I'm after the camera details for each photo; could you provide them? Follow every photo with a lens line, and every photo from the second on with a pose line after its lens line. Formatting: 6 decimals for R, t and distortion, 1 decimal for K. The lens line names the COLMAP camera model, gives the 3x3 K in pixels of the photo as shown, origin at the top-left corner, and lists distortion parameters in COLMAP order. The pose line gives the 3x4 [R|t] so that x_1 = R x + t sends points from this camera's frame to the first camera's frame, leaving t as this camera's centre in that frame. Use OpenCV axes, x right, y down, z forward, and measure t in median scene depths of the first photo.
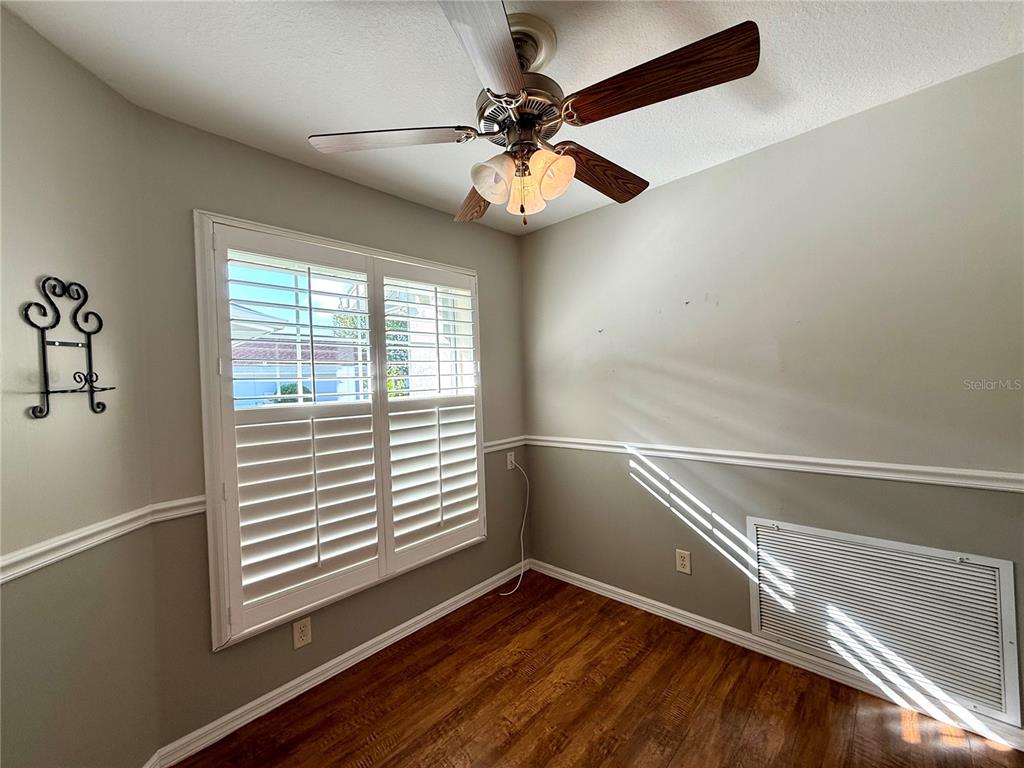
lens RADIAL K [[411.7, 0, 531.3], [0, 411.7, 386.2], [0, 0, 1]] dist [-0.001067, 0.000248]
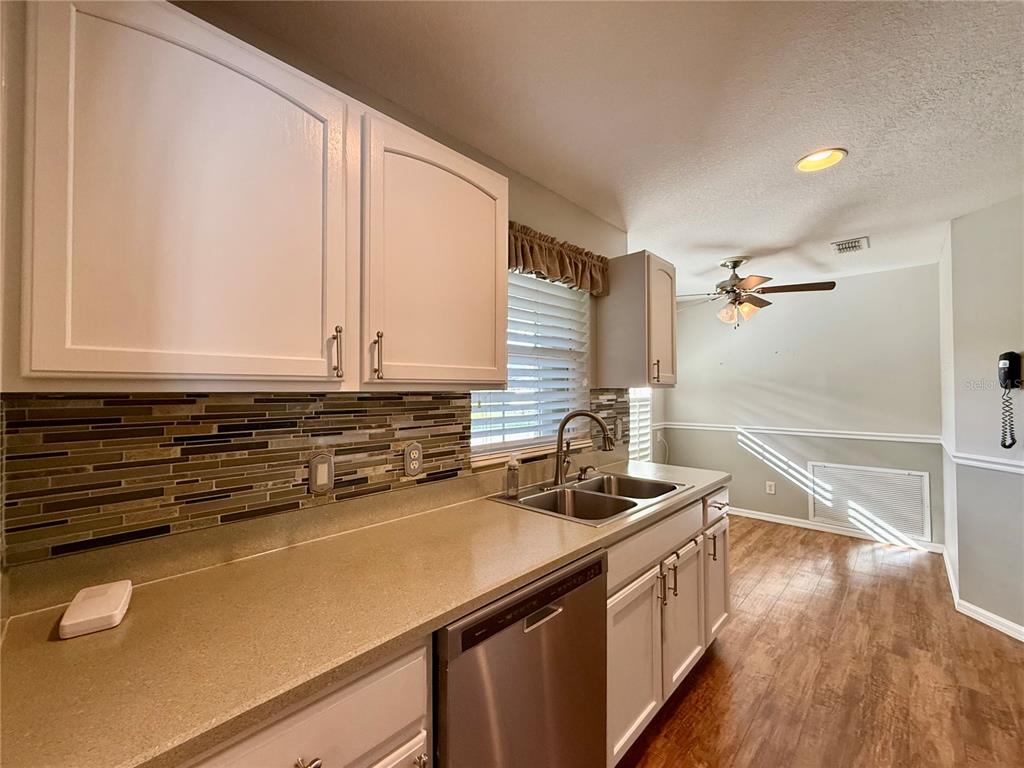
lens RADIAL K [[411.7, 0, 528.7], [0, 411.7, 383.2], [0, 0, 1]] dist [-0.001067, 0.000248]
pose [[0.999352, 0.033748, -0.012537, -0.825540], [-0.034100, 0.998997, -0.029035, 0.040225], [0.011544, 0.029444, 0.999500, -1.037207]]
